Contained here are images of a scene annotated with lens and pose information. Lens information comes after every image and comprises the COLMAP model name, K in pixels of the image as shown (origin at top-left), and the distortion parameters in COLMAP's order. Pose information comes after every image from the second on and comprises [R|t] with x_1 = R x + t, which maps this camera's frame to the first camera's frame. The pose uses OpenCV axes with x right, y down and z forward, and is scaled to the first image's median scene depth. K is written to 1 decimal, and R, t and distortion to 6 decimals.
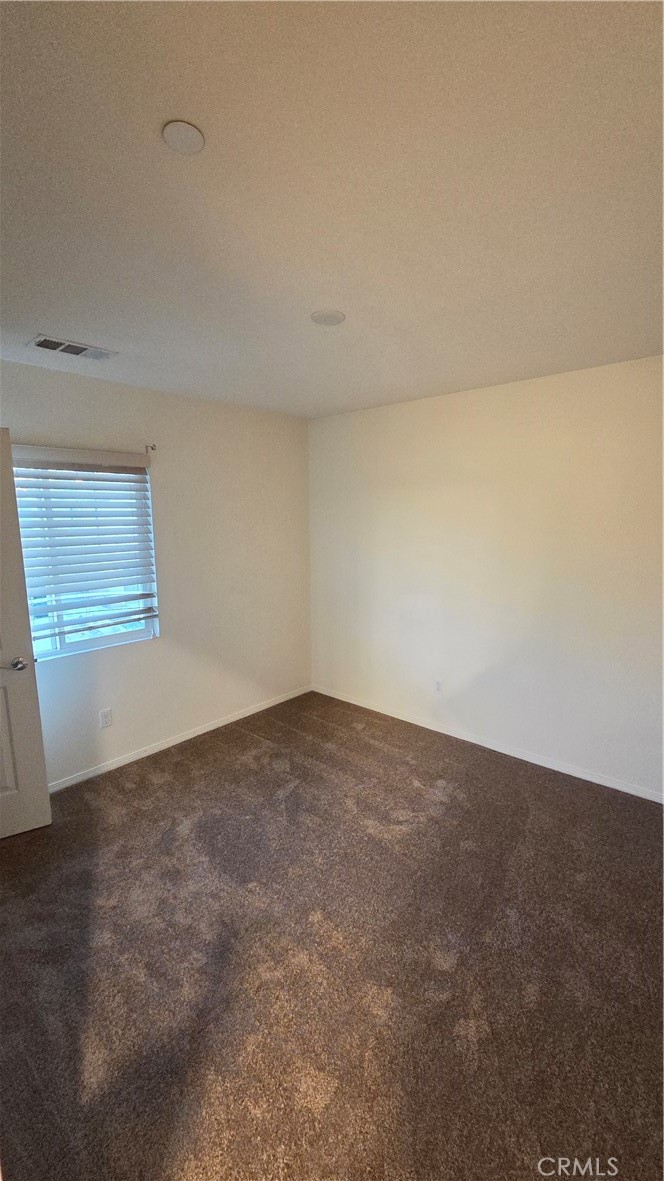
lens RADIAL K [[484.0, 0, 332.3], [0, 484.0, 594.2], [0, 0, 1]] dist [0.004197, -0.000762]
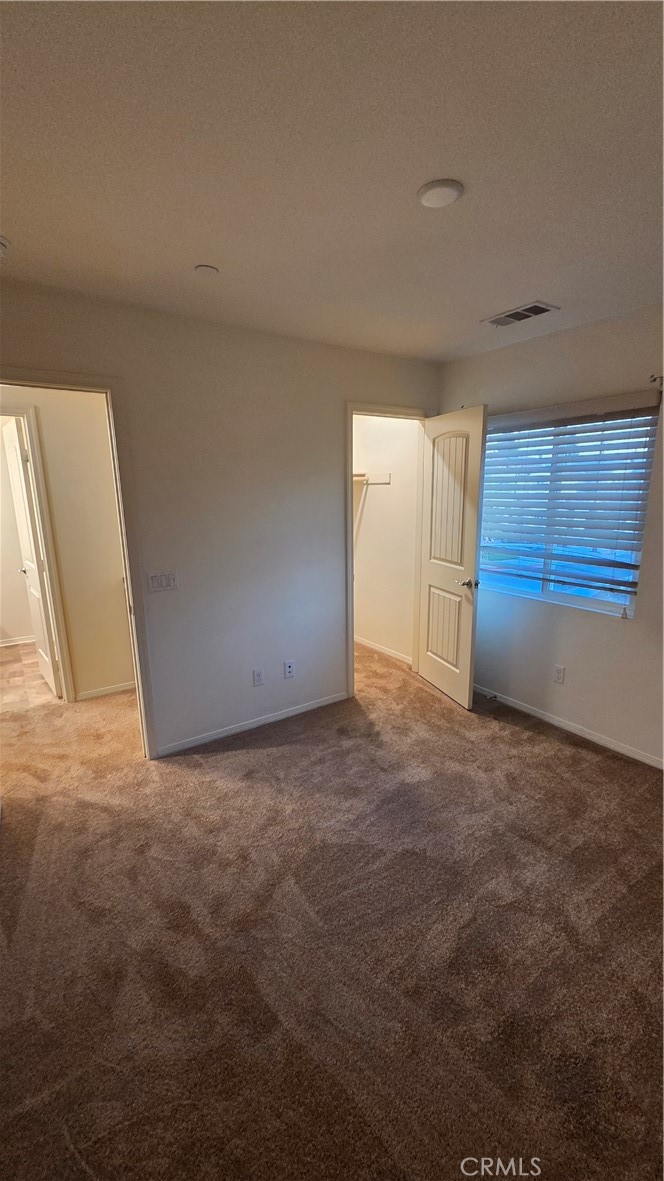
lens RADIAL K [[484.0, 0, 331.7], [0, 484.0, 588.9], [0, 0, 1]] dist [0.004197, -0.000762]
pose [[-0.229055, 0.231434, -0.945501, 0.557050], [-0.123511, 0.956564, 0.264064, -0.122078], [0.965546, 0.177265, -0.190522, 0.708060]]
